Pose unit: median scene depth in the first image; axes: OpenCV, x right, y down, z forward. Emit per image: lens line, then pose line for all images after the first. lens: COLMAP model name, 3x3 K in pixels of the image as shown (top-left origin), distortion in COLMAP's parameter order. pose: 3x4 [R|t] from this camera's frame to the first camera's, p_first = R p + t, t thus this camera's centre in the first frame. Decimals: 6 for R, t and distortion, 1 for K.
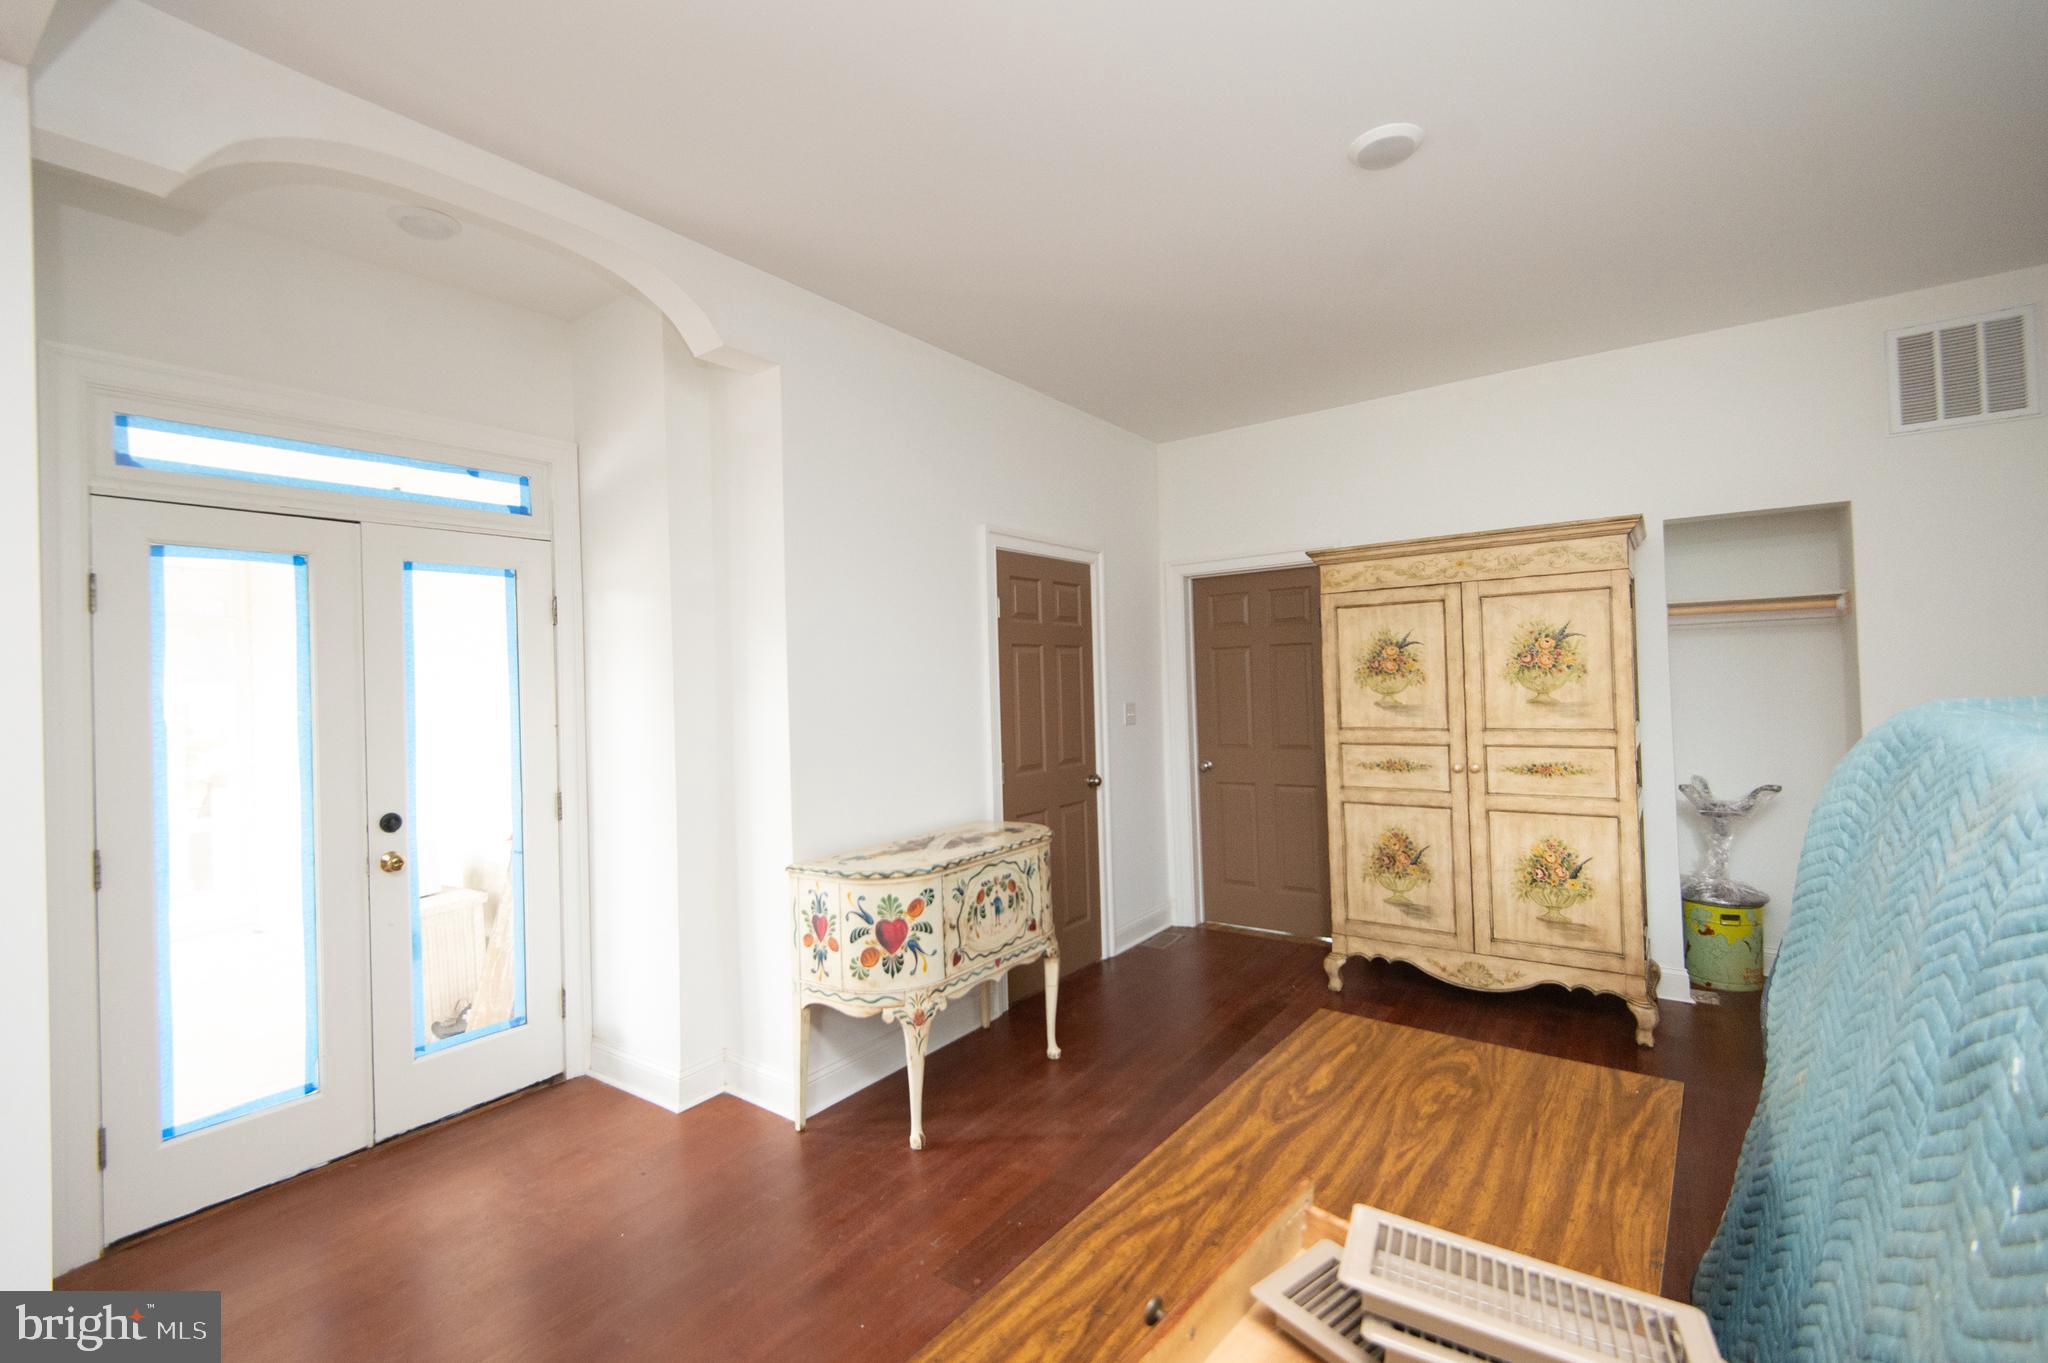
lens RADIAL K [[916.2, 0, 1011.7], [0, 916.2, 684.0], [0, 0, 1]] dist [0.018791, -0.001326]
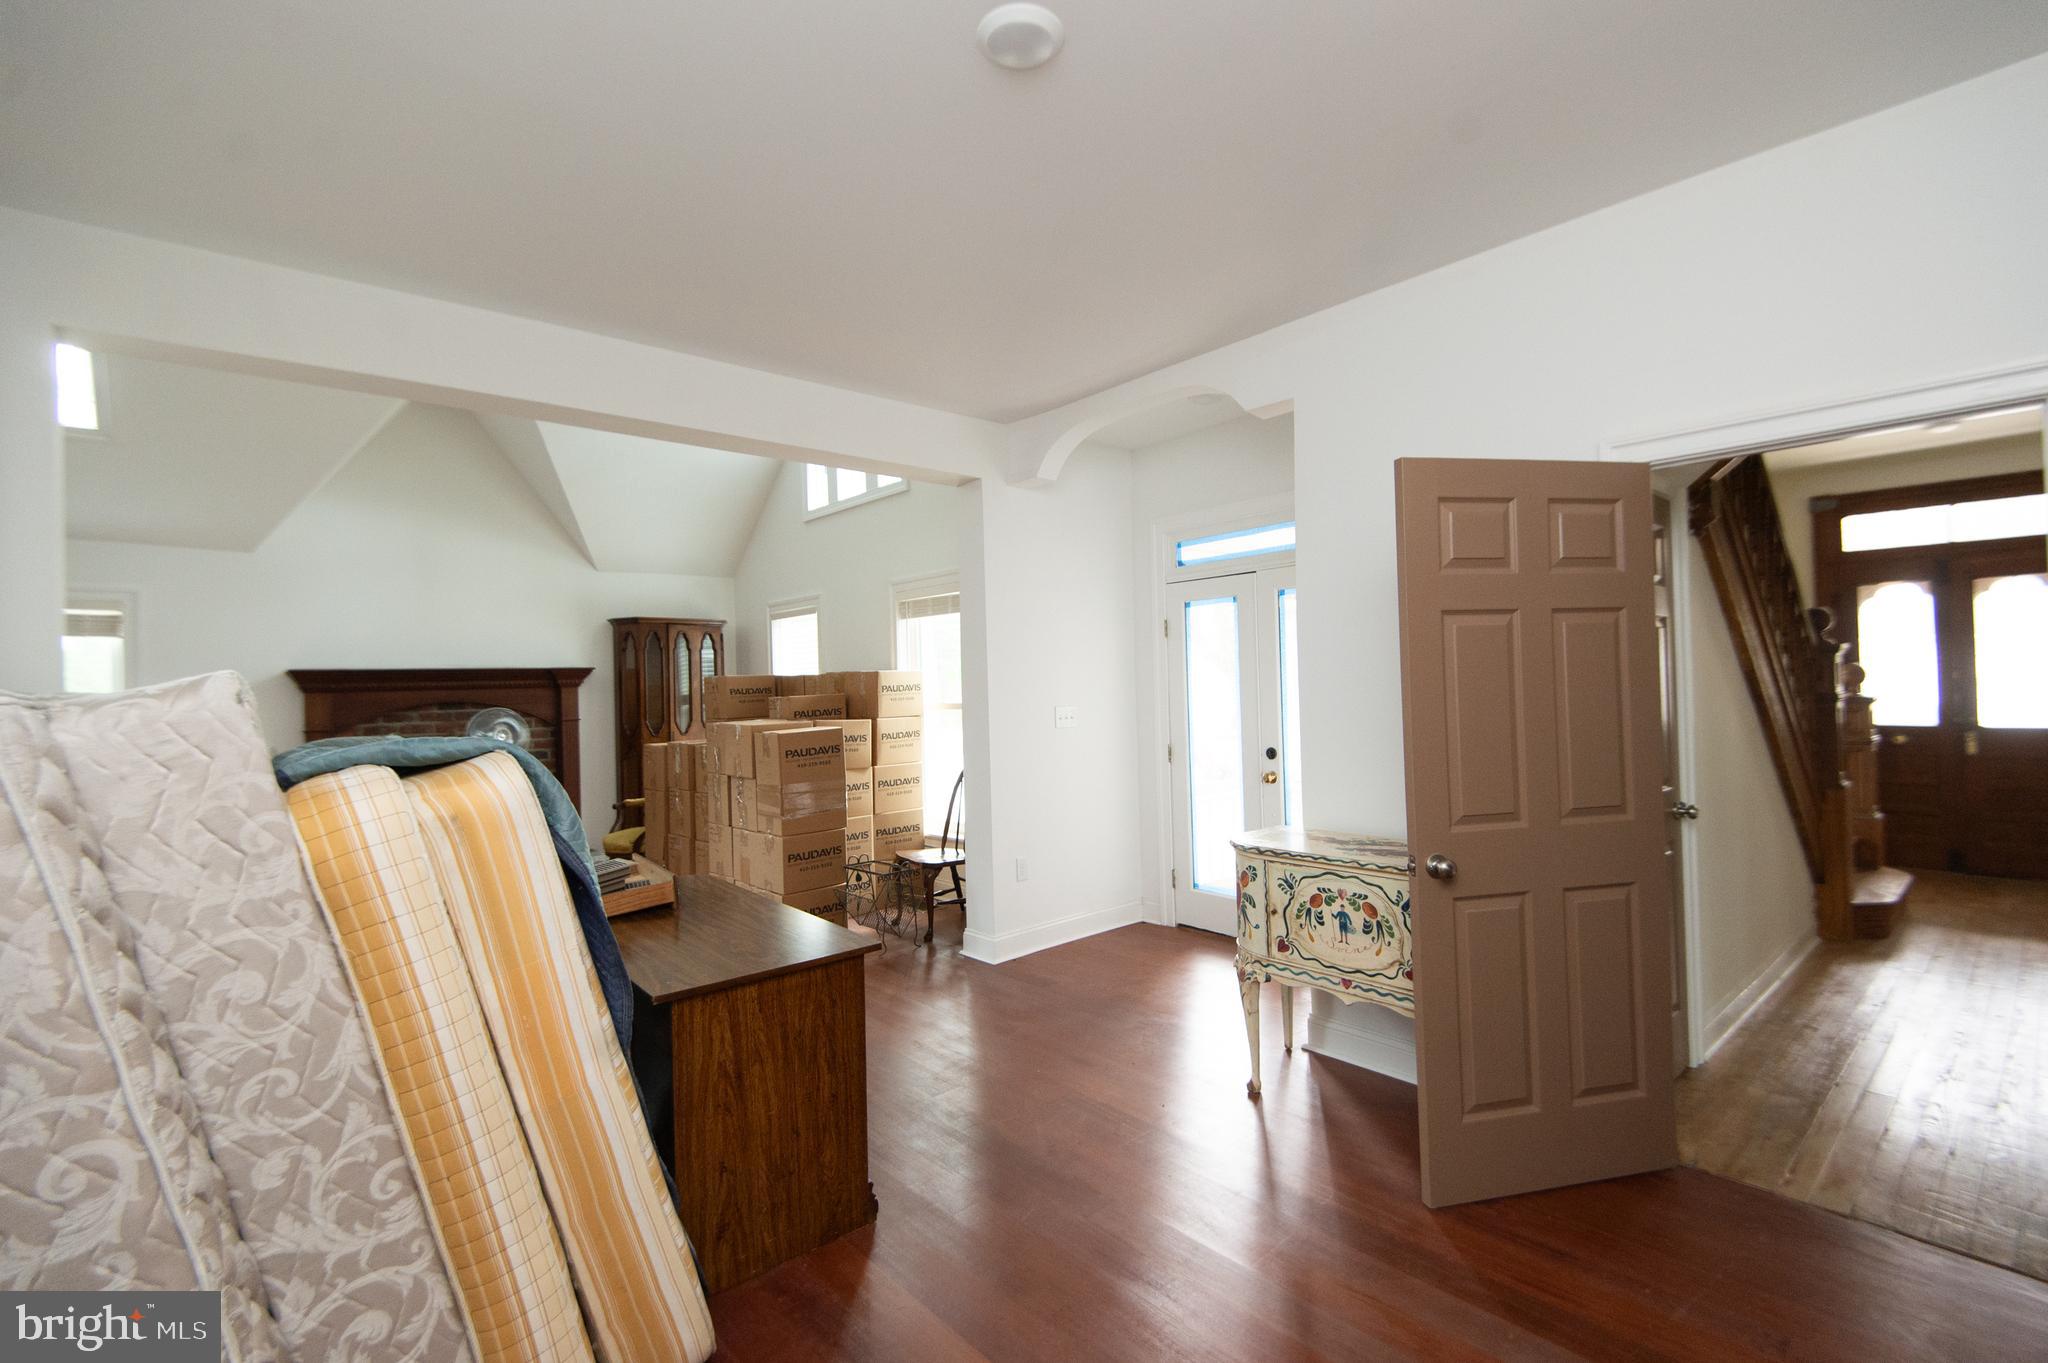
lens RADIAL K [[916.2, 0, 1043.9], [0, 916.2, 669.7], [0, 0, 1]] dist [0.018791, -0.001326]
pose [[-0.207848, 0.022754, -0.977896, 0.971915], [0.028907, 0.999436, 0.017111, -0.035856], [0.977734, -0.024711, -0.208389, 0.934378]]
